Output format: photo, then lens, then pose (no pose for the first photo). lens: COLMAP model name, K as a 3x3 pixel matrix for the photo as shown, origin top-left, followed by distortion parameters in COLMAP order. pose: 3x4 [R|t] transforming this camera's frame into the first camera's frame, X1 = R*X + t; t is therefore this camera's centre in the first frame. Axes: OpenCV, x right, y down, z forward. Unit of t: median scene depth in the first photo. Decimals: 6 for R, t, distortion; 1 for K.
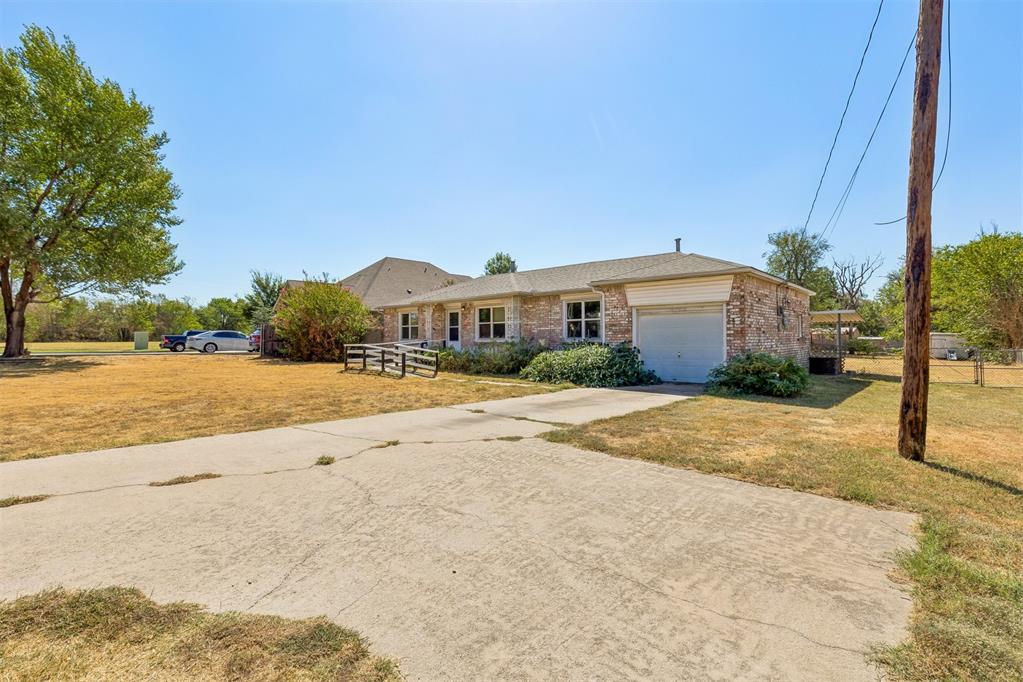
lens RADIAL K [[460.6, 0, 516.3], [0, 460.6, 336.4], [0, 0, 1]] dist [0.012931, 0.000425]
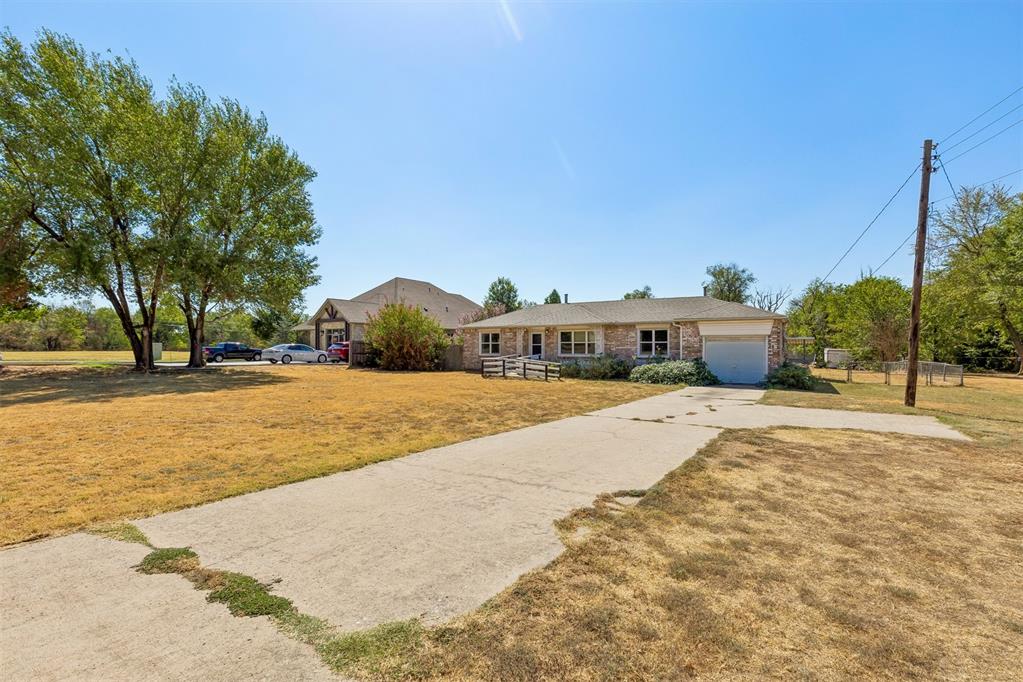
lens RADIAL K [[455.2, 0, 500.9], [0, 455.2, 342.7], [0, 0, 1]] dist [0.003007, -0.000131]
pose [[0.989462, 0.008705, 0.144531, -0.503696], [-0.007601, 0.999938, -0.008189, -0.017695], [-0.144593, 0.007004, 0.989466, -0.338849]]
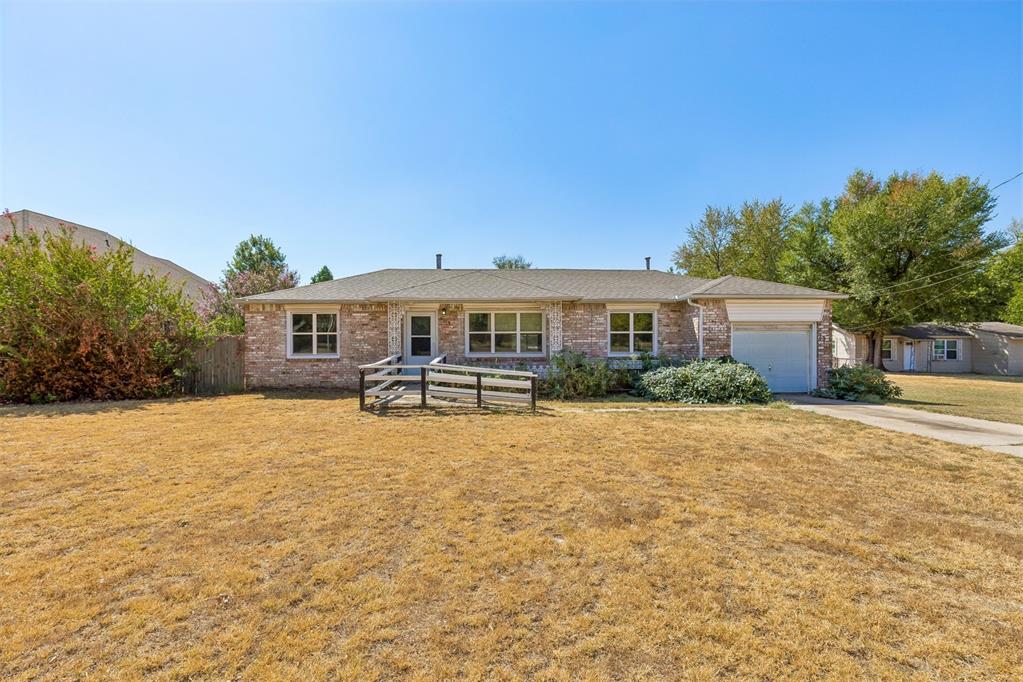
lens RADIAL K [[455.2, 0, 500.9], [0, 455.2, 342.7], [0, 0, 1]] dist [0.003007, -0.000131]
pose [[0.735103, 0.006680, 0.677922, -0.614634], [-0.003033, 0.999974, -0.006565, -0.008025], [-0.677949, 0.002770, 0.735104, 0.465861]]
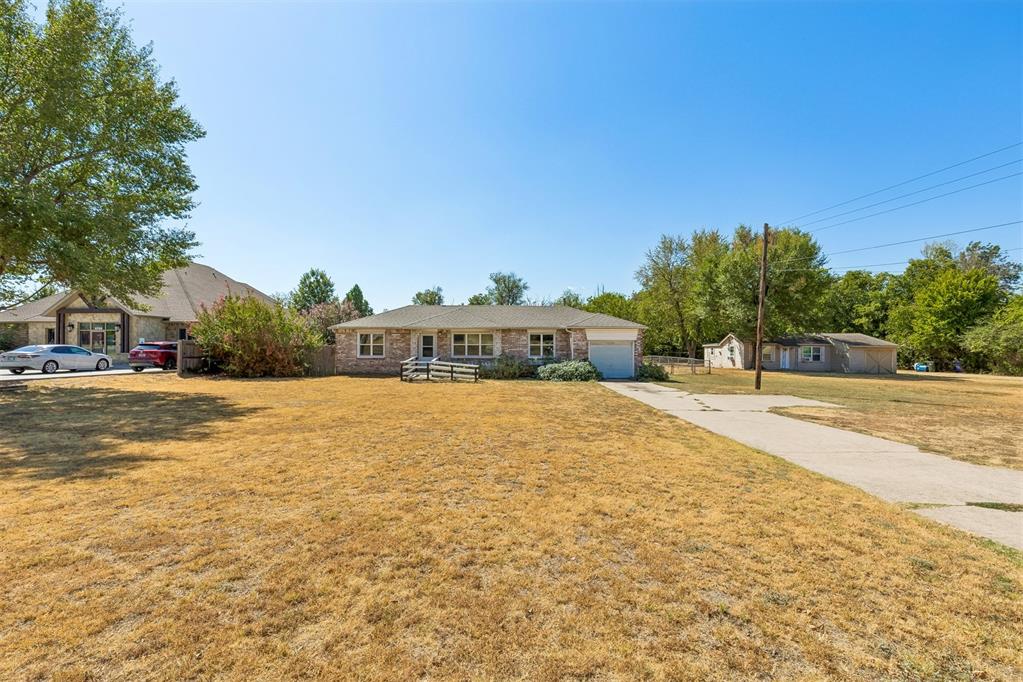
lens RADIAL K [[458.0, 0, 494.3], [0, 458.0, 349.2], [0, 0, 1]] dist [0.002182, 0.000018]
pose [[0.763171, -0.001198, 0.646196, -0.997184], [-0.009369, 0.999873, 0.012919, -0.037520], [-0.646129, -0.015914, 0.763063, -0.165573]]
